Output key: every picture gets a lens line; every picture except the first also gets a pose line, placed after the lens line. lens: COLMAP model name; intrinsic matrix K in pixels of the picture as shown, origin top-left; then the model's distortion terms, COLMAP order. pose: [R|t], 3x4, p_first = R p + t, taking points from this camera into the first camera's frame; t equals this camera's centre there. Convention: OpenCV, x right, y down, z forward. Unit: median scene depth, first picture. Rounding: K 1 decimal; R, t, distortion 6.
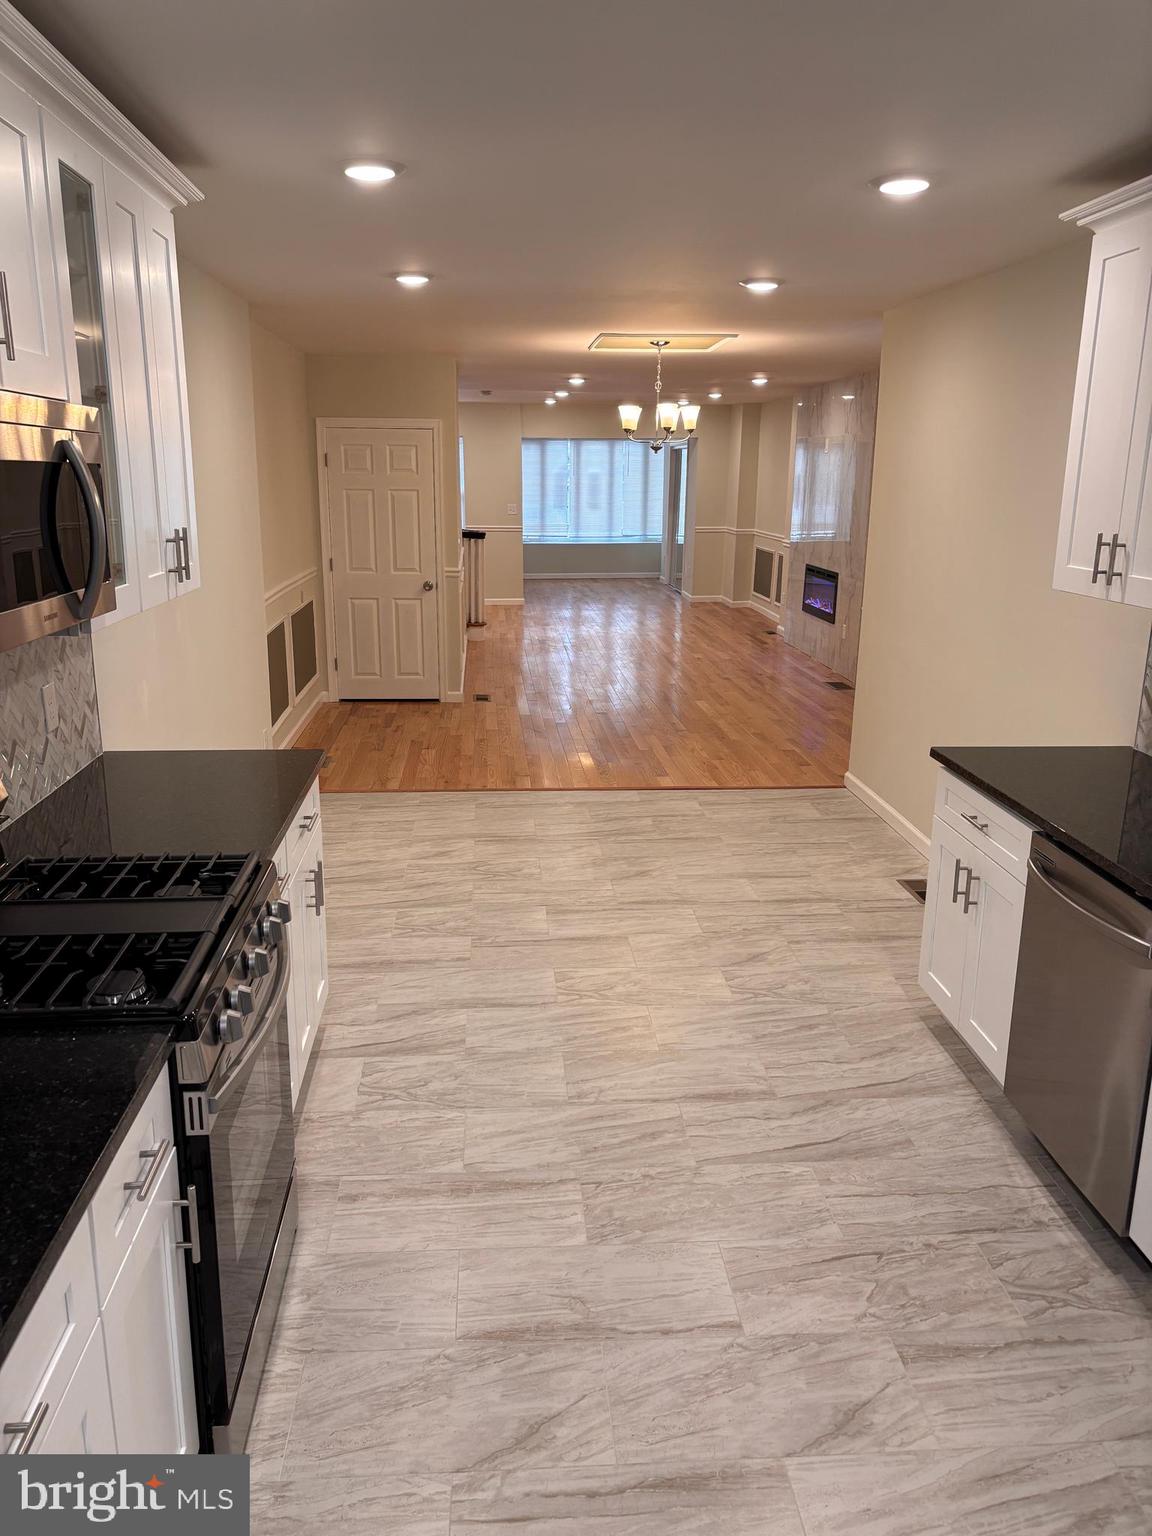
lens RADIAL K [[1151.8, 0, 568.6], [0, 1151.8, 768.0], [0, 0, 1]] dist [0.052824, -0.061593]
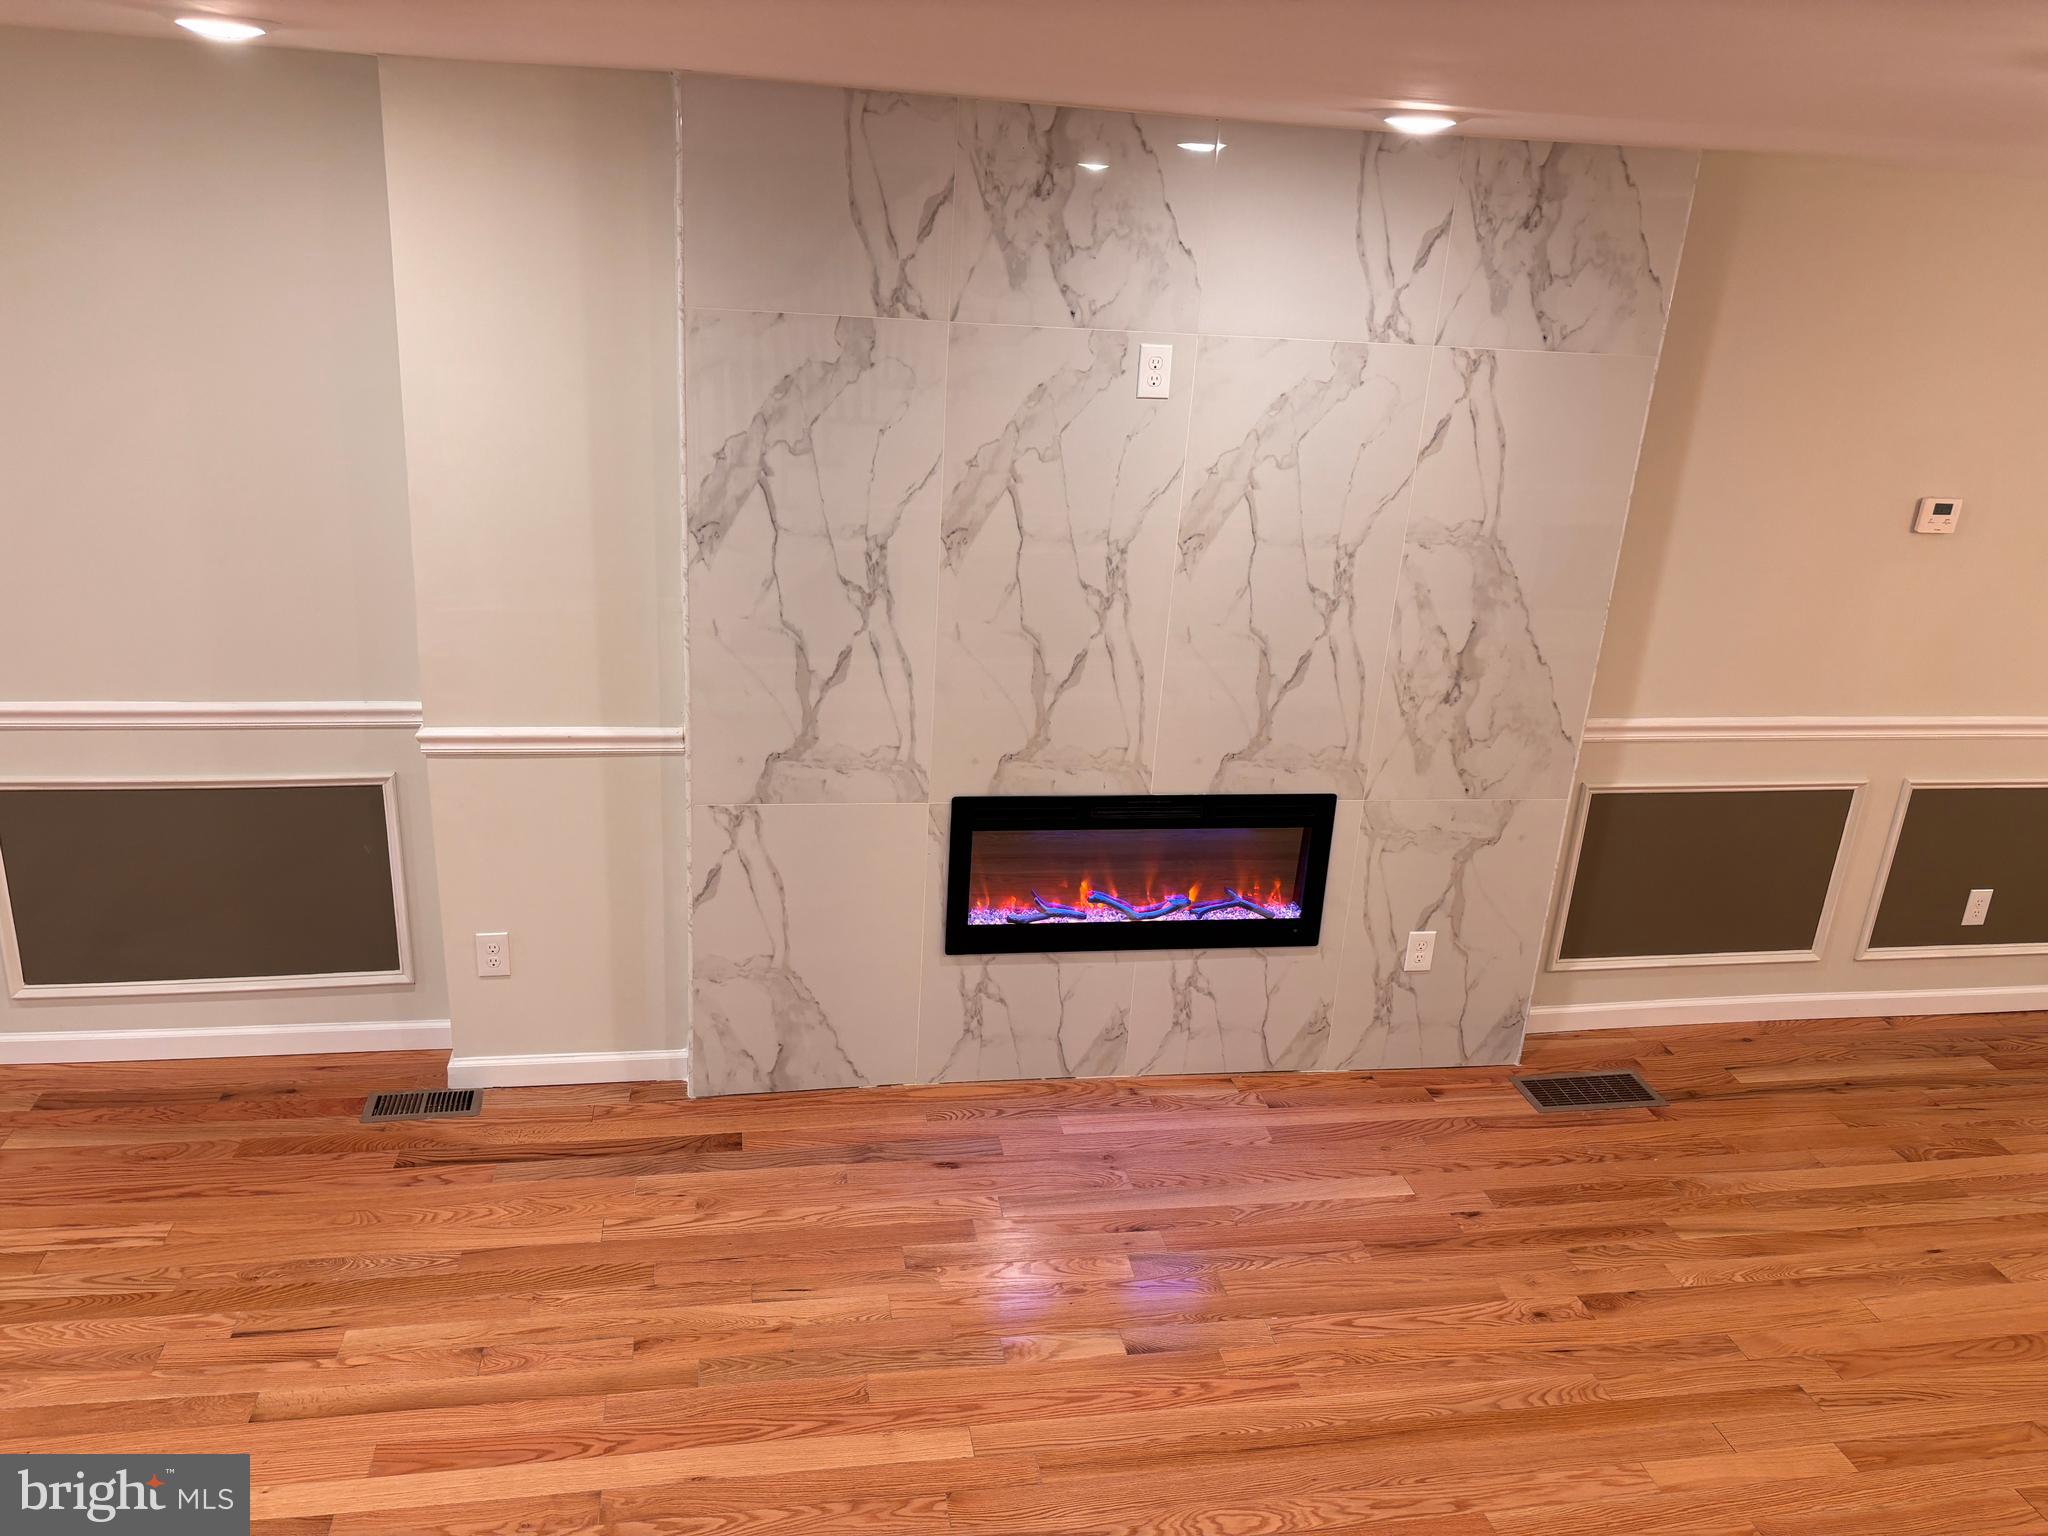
lens RADIAL K [[1546.3, 0, 1024.8], [0, 1546.3, 774.8], [0, 0, 1]] dist [0.052216, -0.037930]
pose [[-0.110128, -0.352911, 0.929153, -0.089124], [0.188977, 0.910351, 0.368168, -0.218883], [-0.975786, 0.216135, -0.033563, 0.703217]]
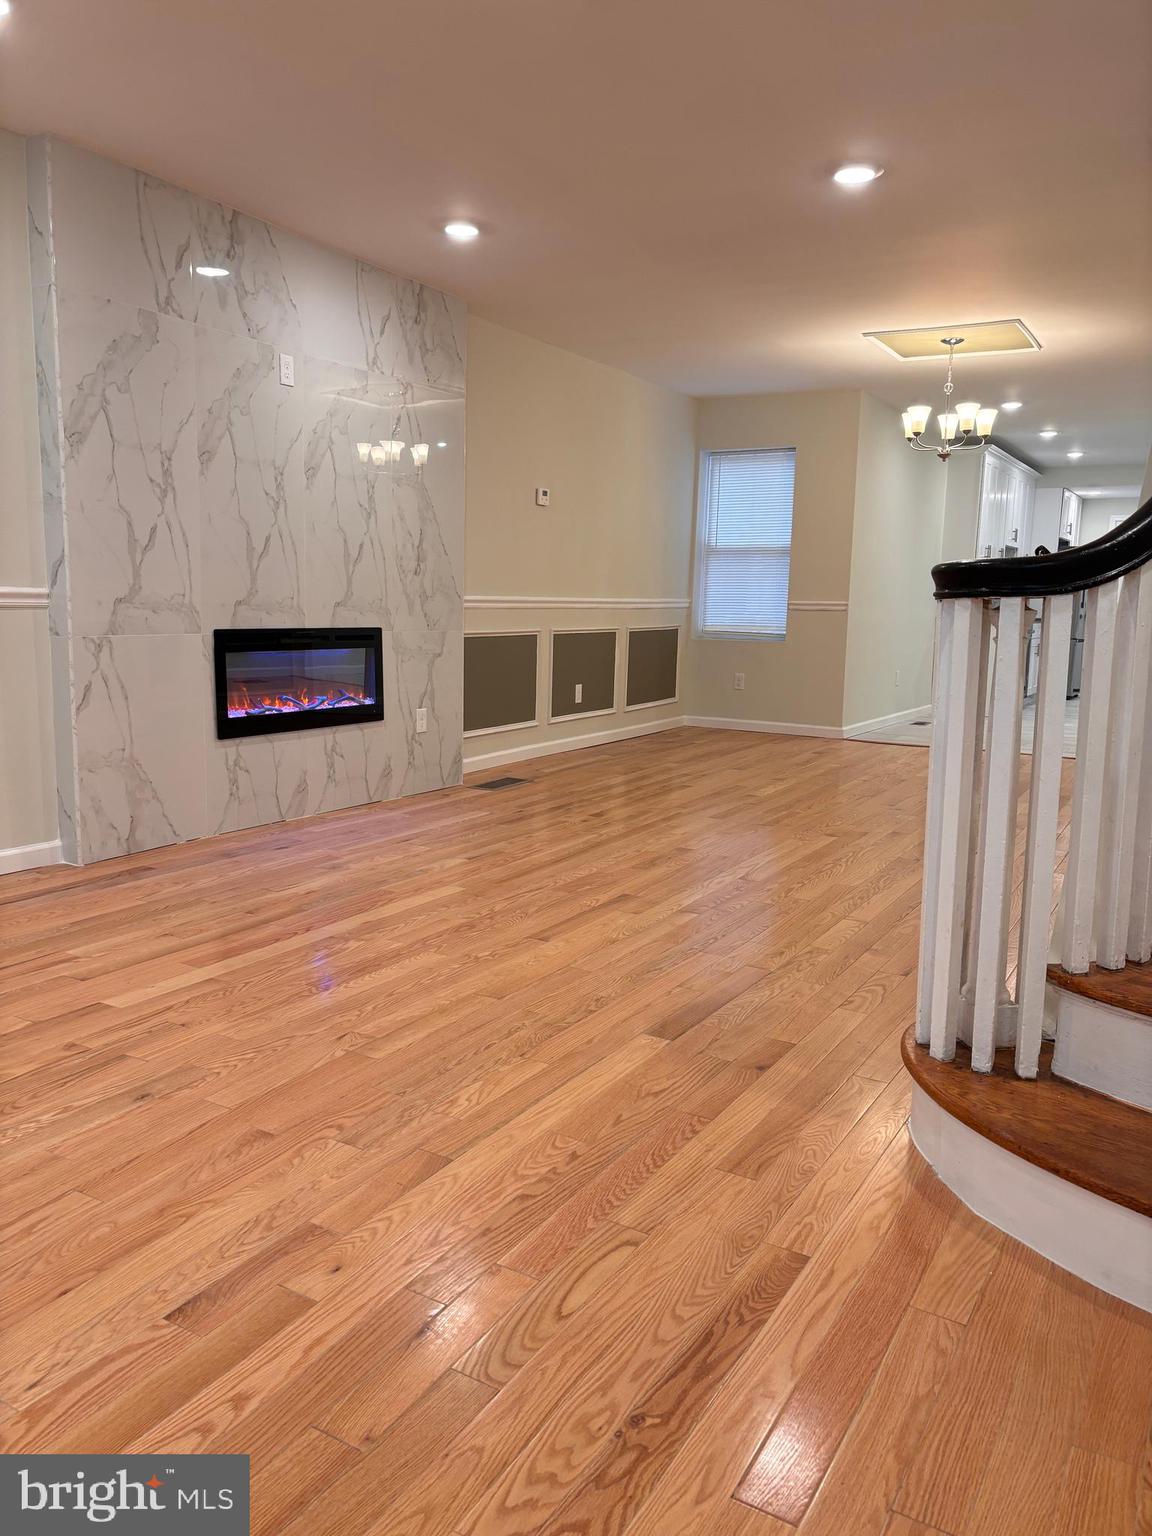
lens RADIAL K [[1154.4, 0, 563.6], [0, 1154.4, 773.6], [0, 0, 1]] dist [0.057258, -0.060309]
pose [[-0.823361, -0.110095, 0.556737, -0.098728], [0.115448, 0.927998, 0.354249, -0.185873], [-0.555651, 0.355948, -0.751367, 0.894720]]
